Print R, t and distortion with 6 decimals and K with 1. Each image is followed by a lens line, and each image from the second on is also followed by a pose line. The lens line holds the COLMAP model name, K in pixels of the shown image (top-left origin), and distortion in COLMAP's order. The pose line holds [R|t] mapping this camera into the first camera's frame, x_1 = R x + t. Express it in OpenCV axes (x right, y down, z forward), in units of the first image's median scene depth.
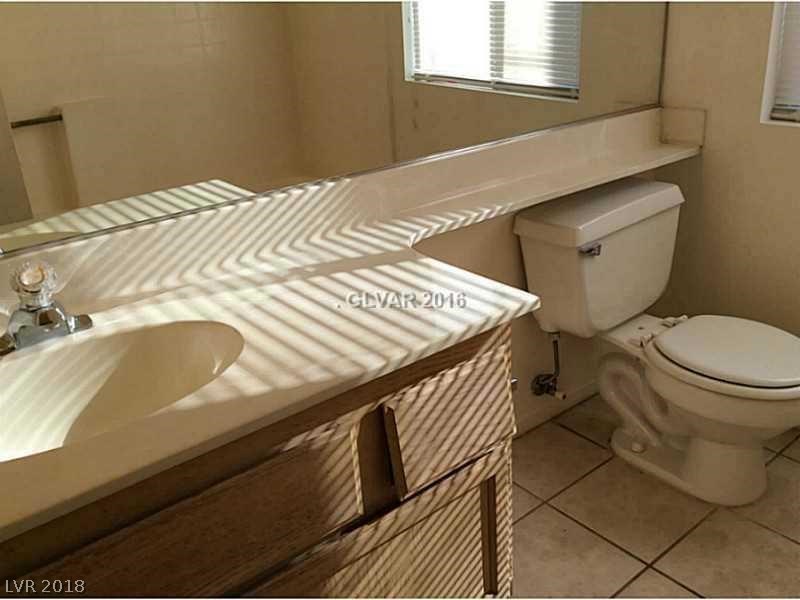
lens RADIAL K [[732.3, 0, 402.1], [0, 732.3, 292.7], [0, 0, 1]] dist [0.139133, -0.312468]
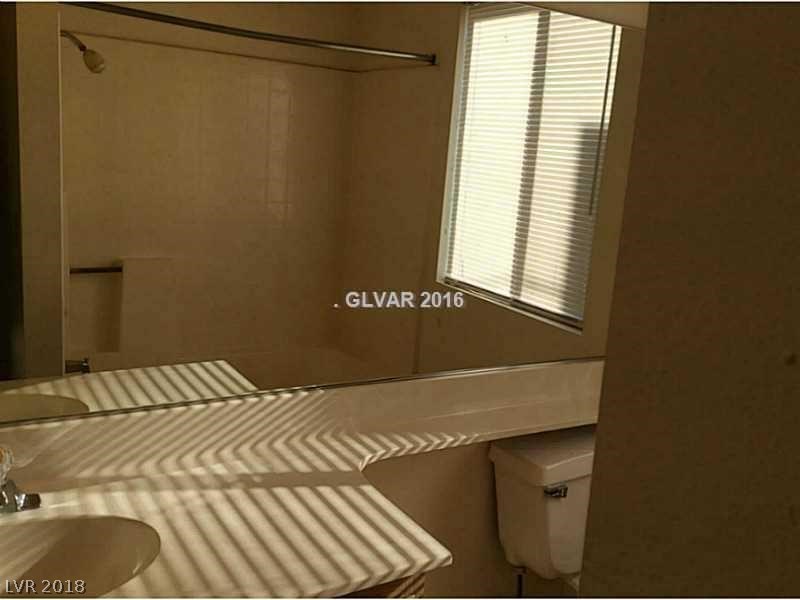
lens RADIAL K [[732.3, 0, 402.1], [0, 732.3, 292.7], [0, 0, 1]] dist [0.139133, -0.312468]
pose [[0.984213, 0.146430, -0.099411, 0.156318], [-0.164101, 0.965399, -0.202671, -0.115323], [0.066295, 0.215785, 0.974188, -0.085590]]
